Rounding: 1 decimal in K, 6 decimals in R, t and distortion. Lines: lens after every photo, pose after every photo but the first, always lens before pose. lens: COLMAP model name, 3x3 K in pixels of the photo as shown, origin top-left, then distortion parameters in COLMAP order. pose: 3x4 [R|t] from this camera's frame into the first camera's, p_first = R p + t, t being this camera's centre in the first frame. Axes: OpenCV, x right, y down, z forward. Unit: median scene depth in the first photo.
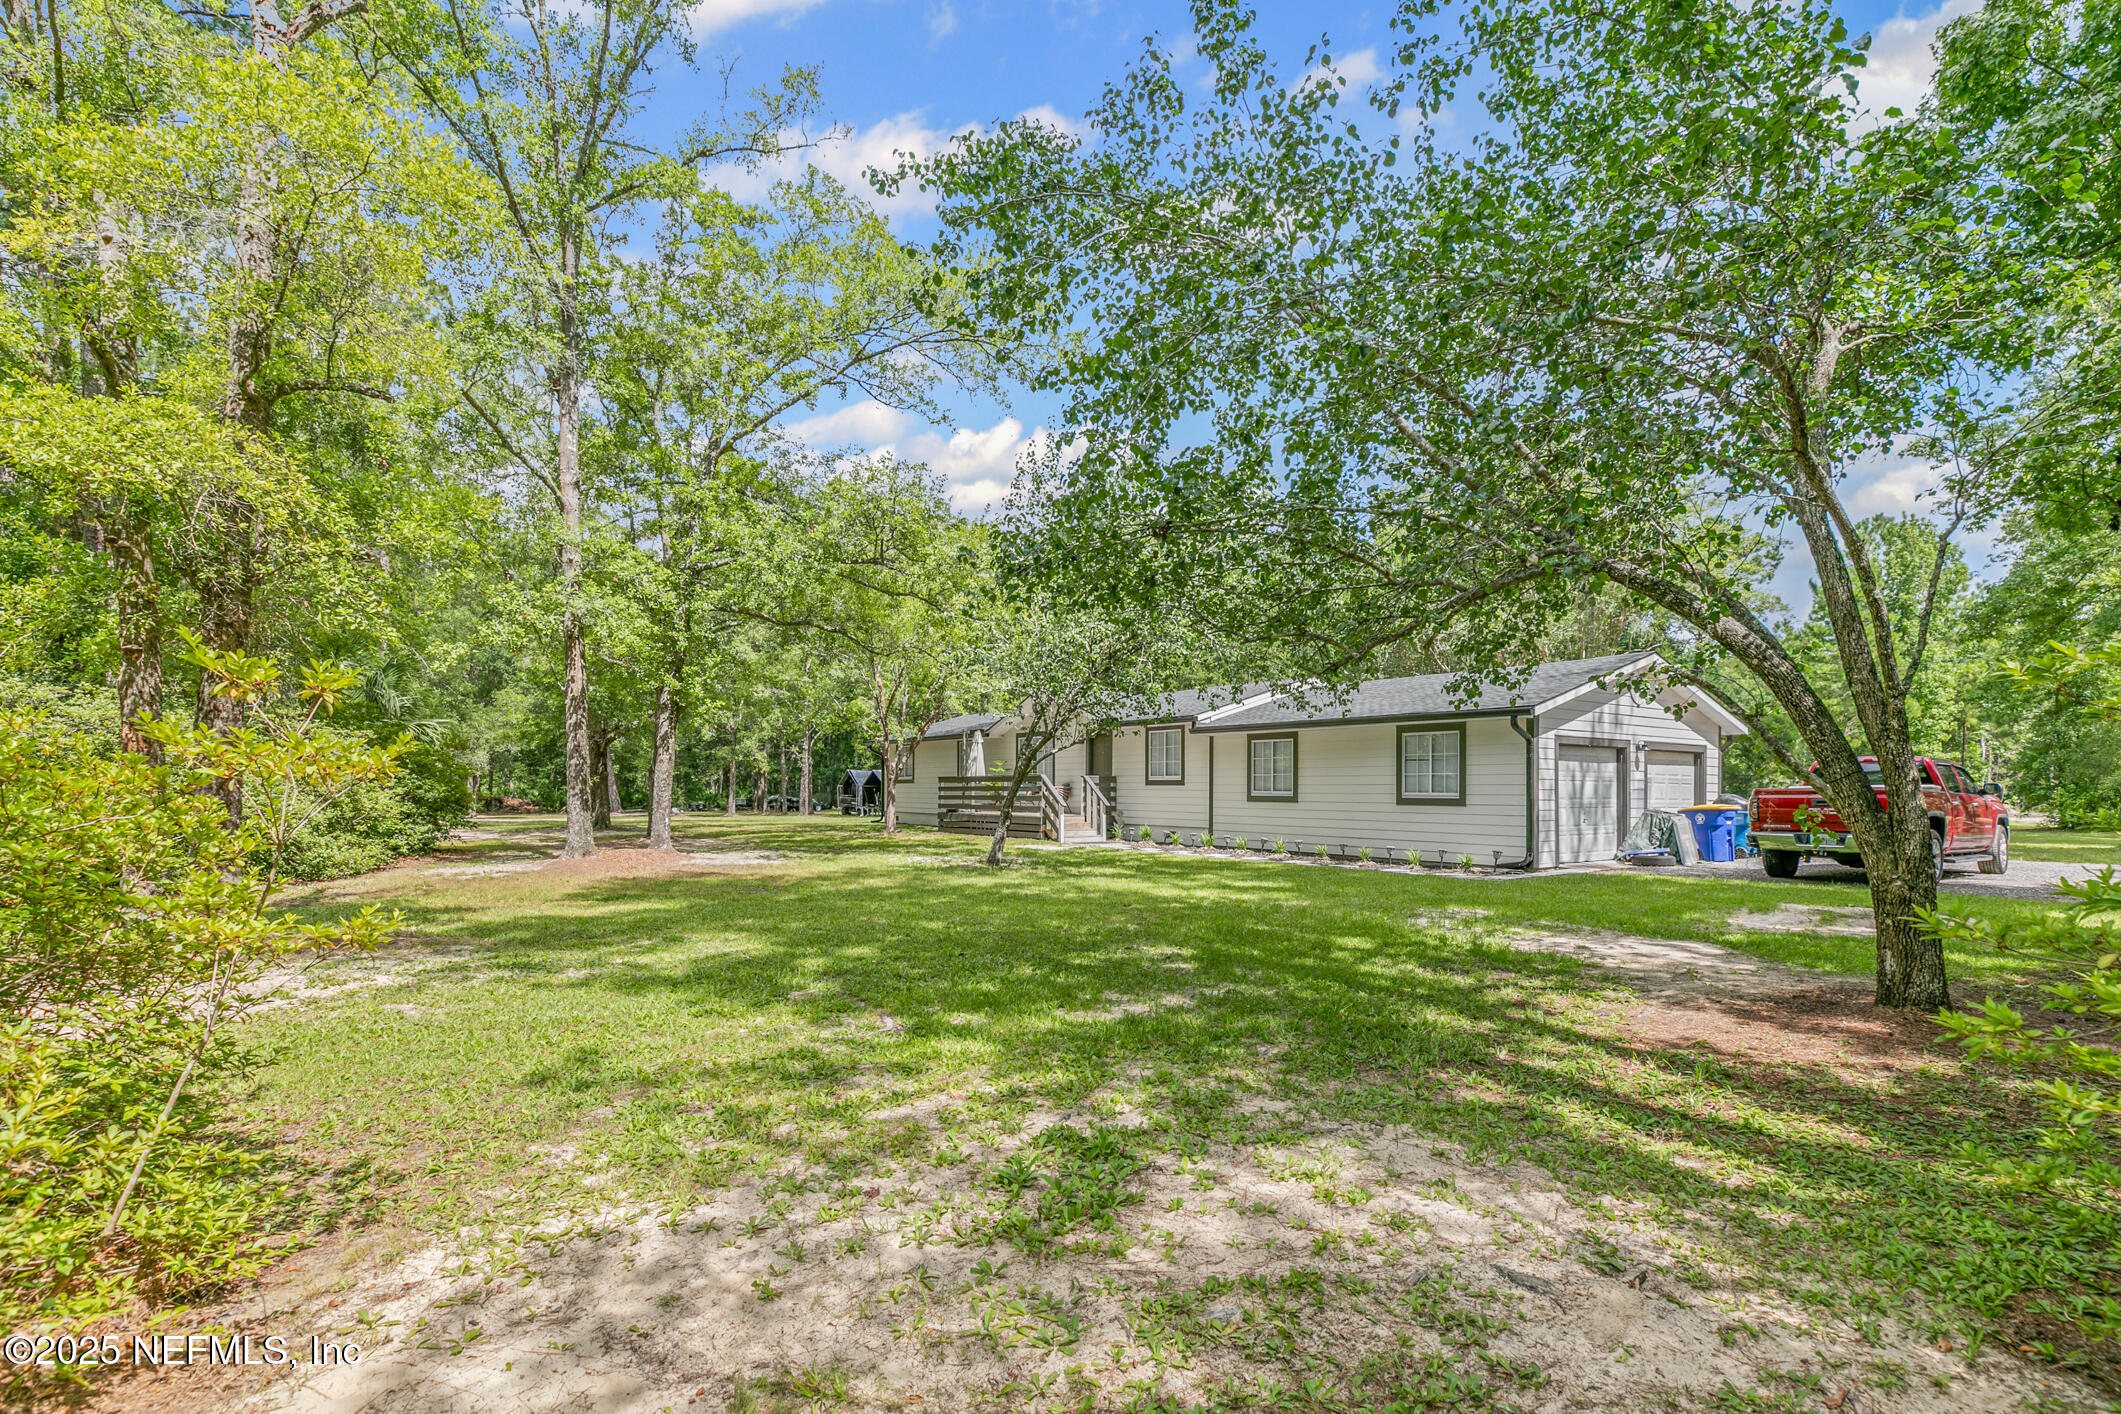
lens RADIAL K [[985.7, 0, 1063.3], [0, 985.7, 779.6], [0, 0, 1]] dist [-0.002579, -0.000110]
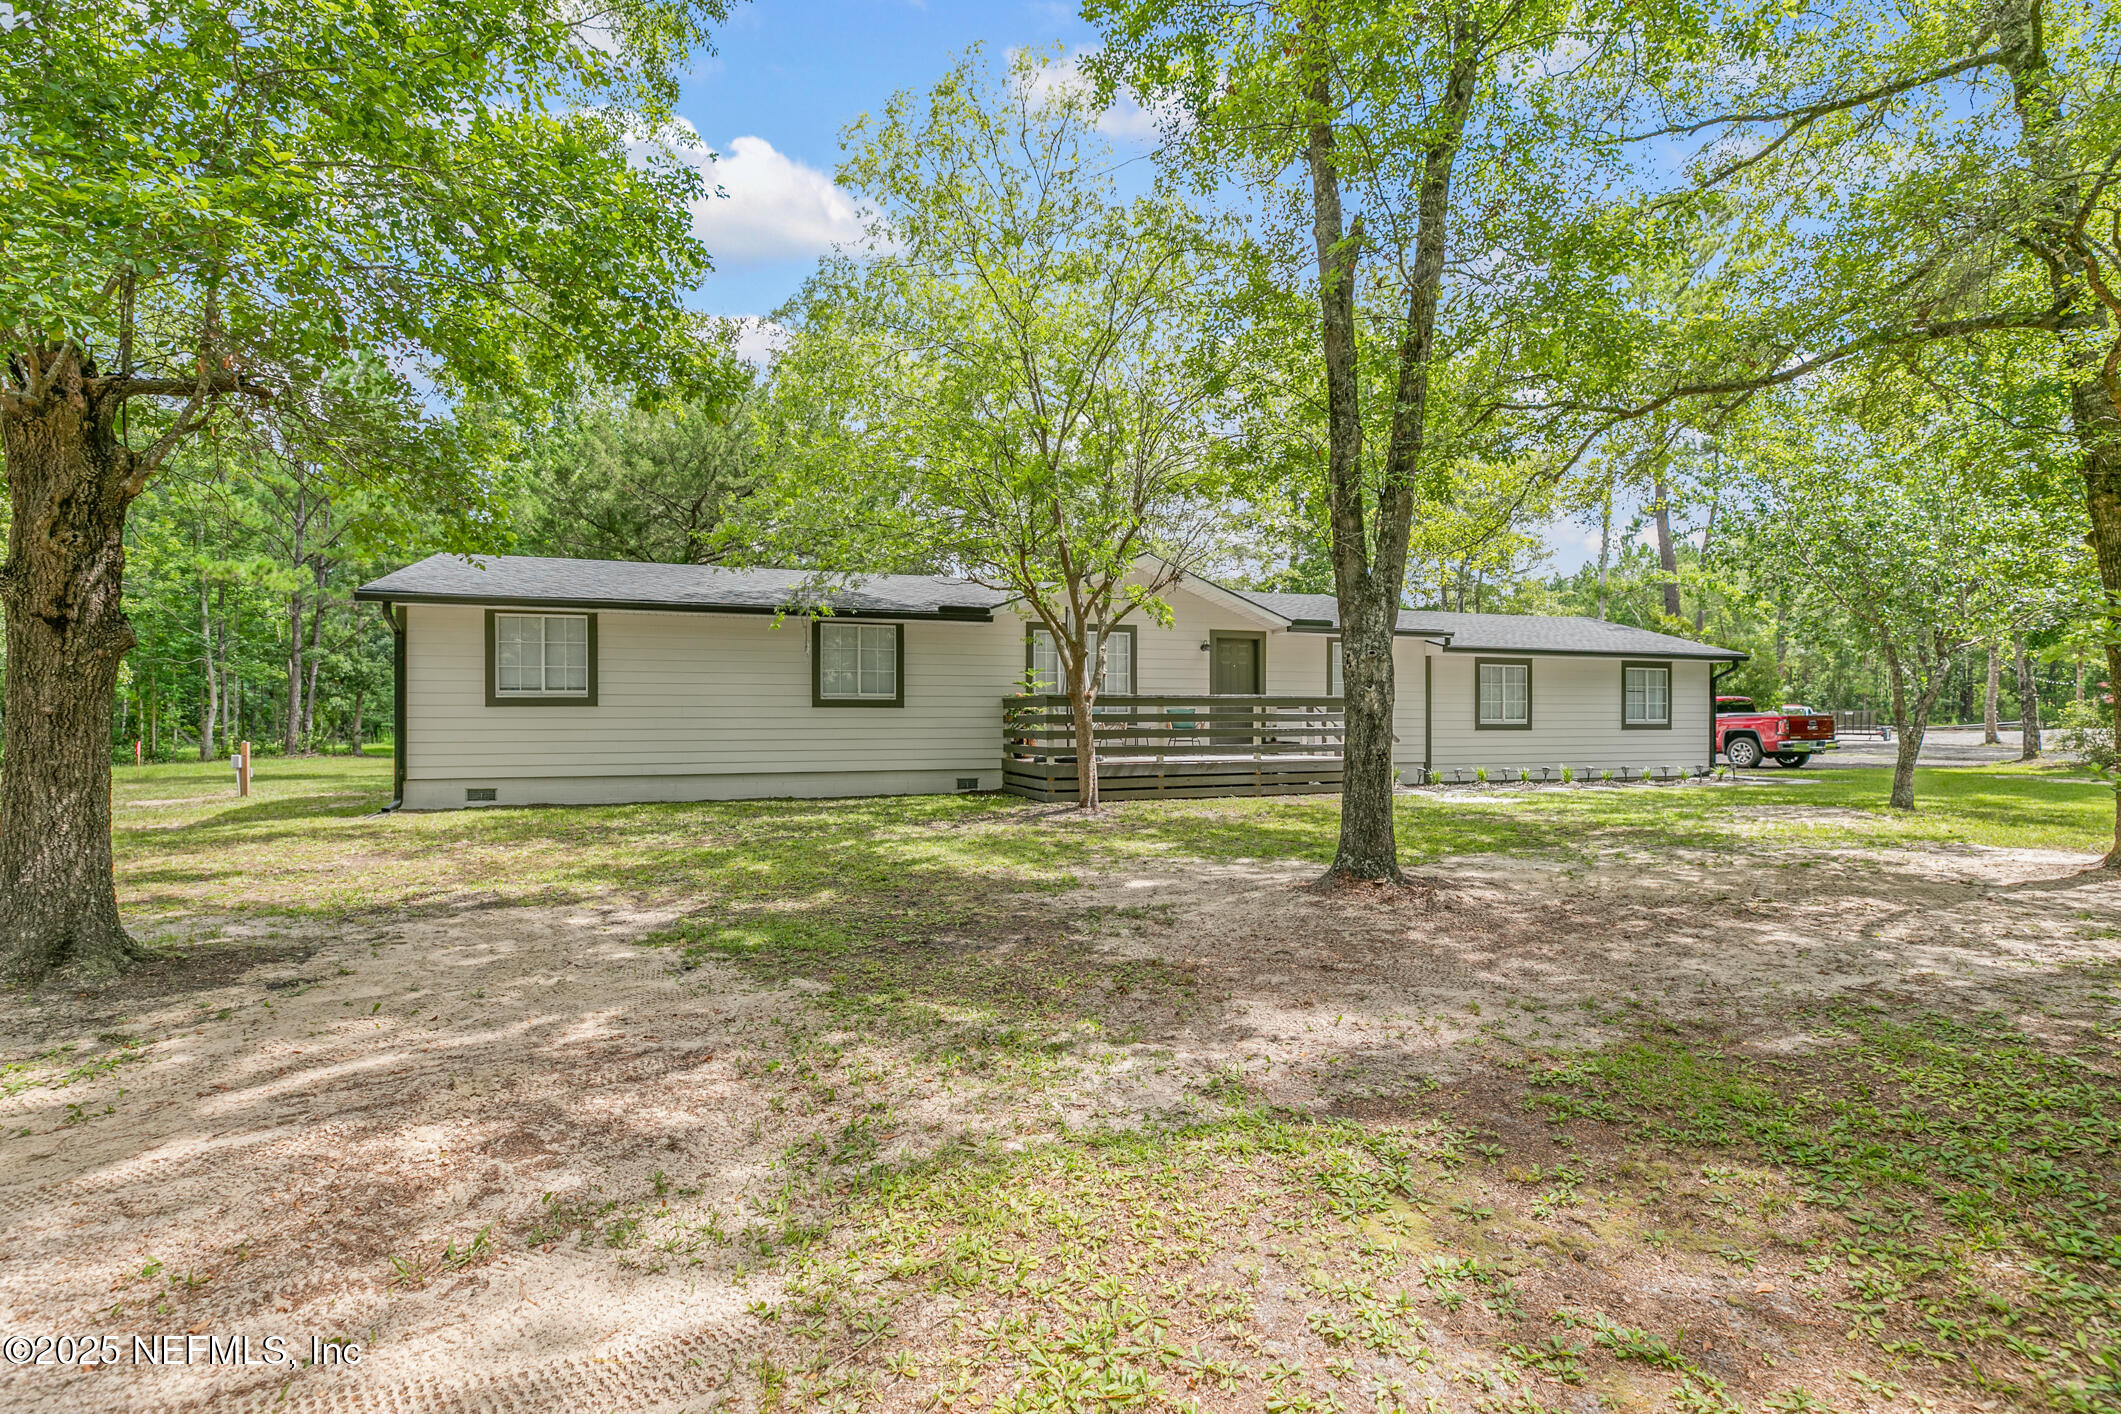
lens RADIAL K [[962.2, 0, 1060.5], [0, 962.2, 707.0], [0, 0, 1]] dist [0.000686, 0.000149]
pose [[0.284893, 0.009382, 0.958513, -0.912908], [-0.005192, 0.999953, -0.008245, 0.011747], [-0.958545, -0.002628, 0.284928, 1.312027]]
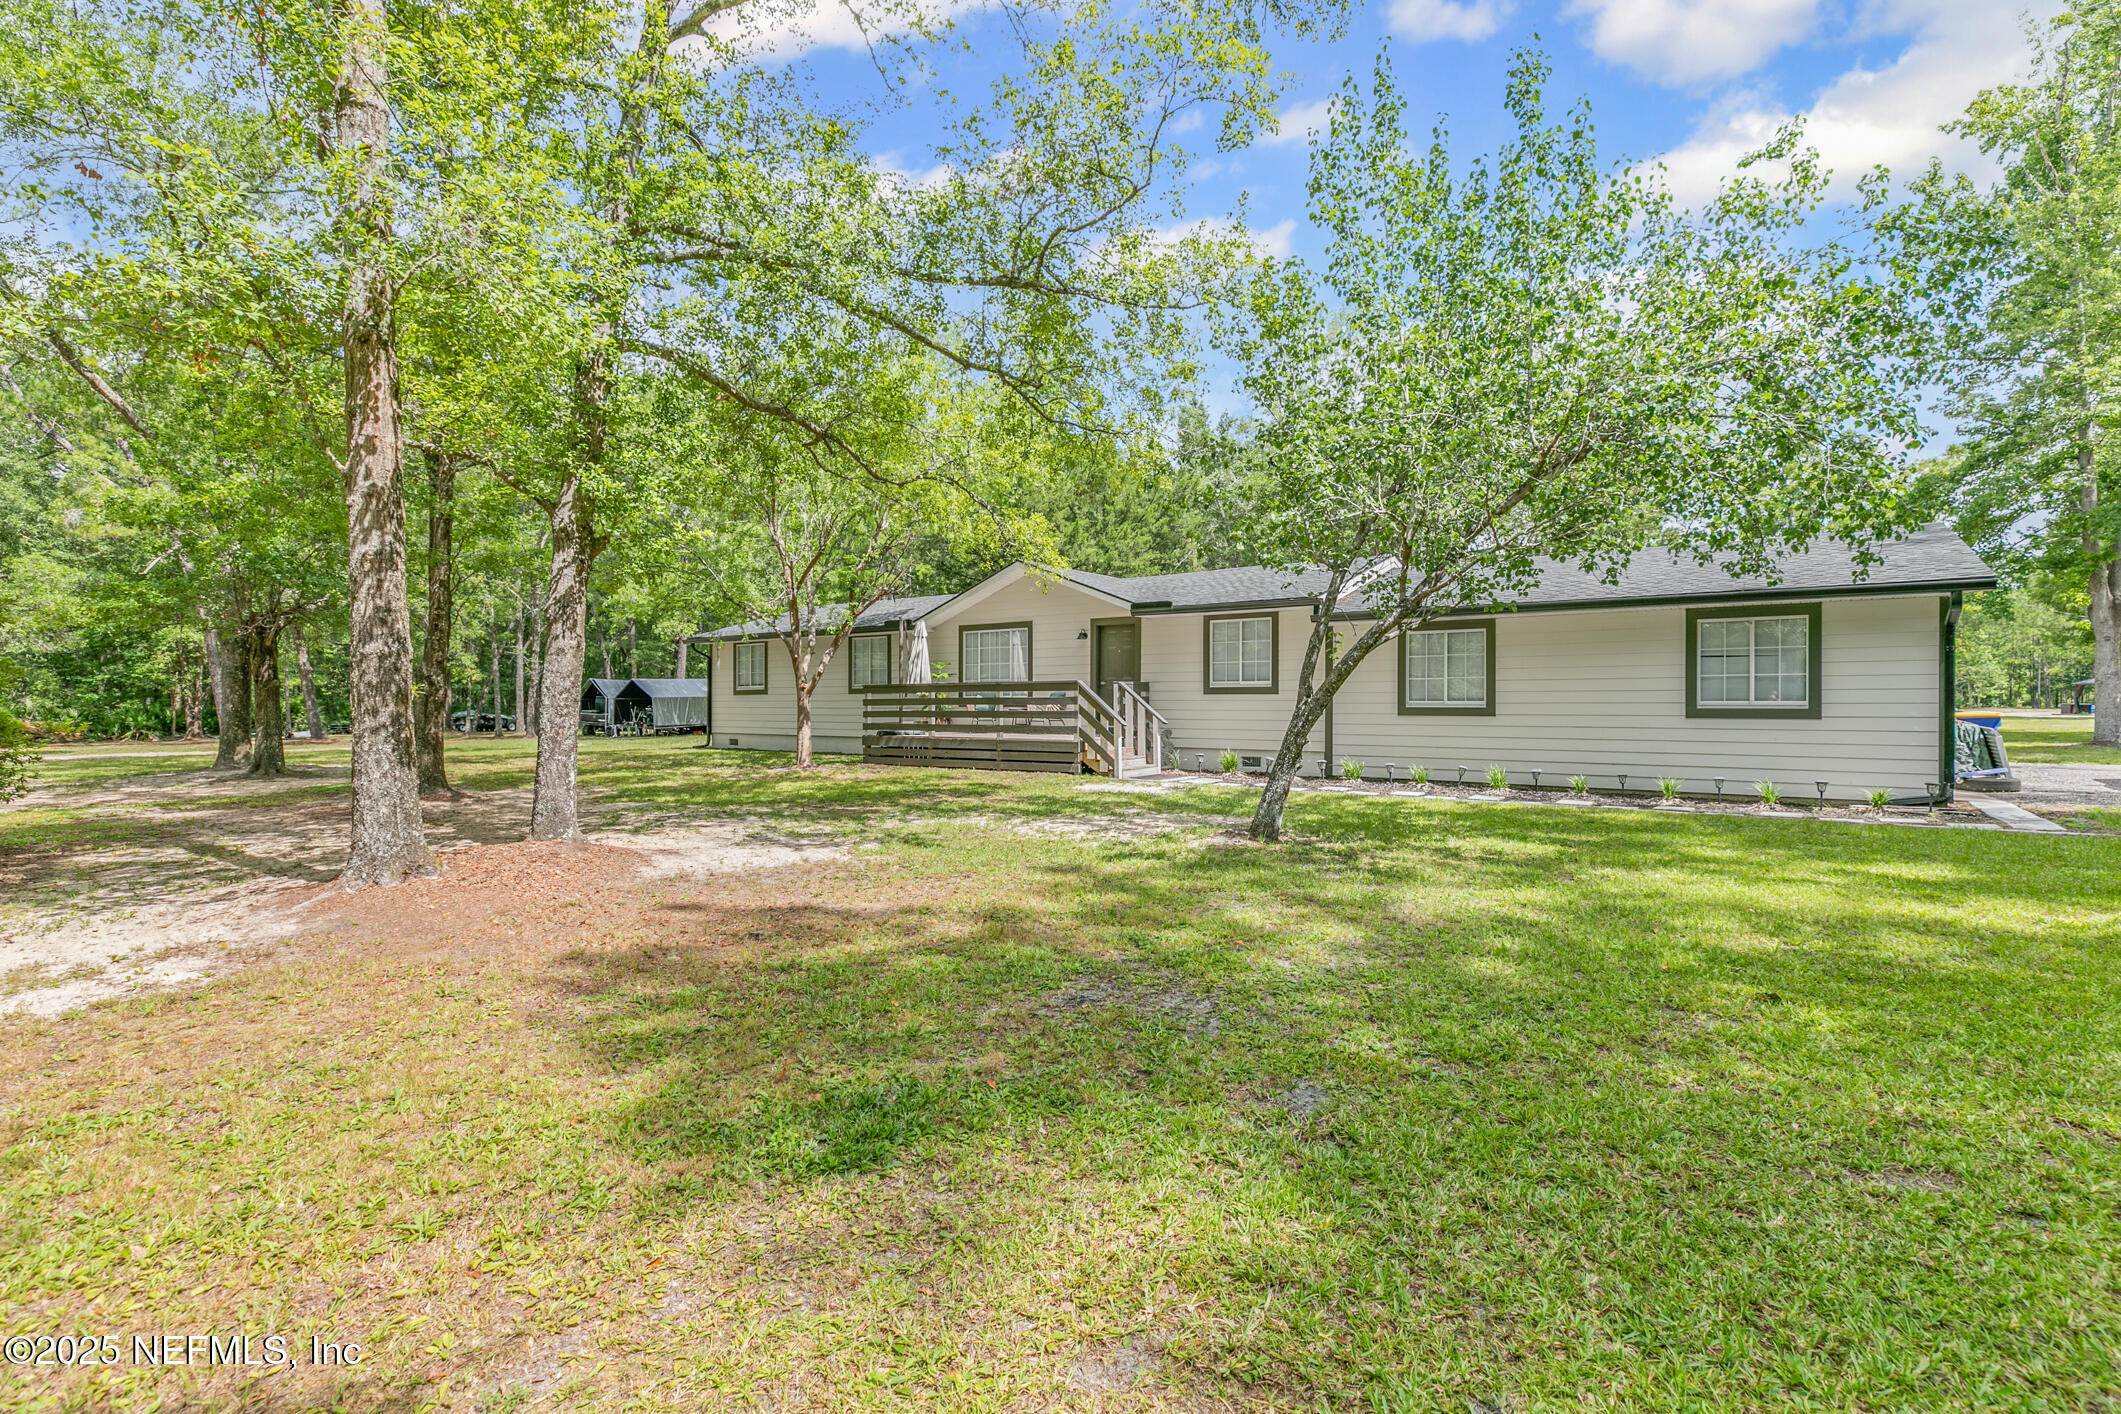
lens RADIAL K [[962.2, 0, 1060.5], [0, 962.2, 707.0], [0, 0, 1]] dist [0.000686, 0.000149]
pose [[0.949977, -0.012520, 0.312070, -0.318078], [0.006727, 0.999785, 0.019632, 0.000701], [-0.312249, -0.016551, 0.949856, 0.477753]]
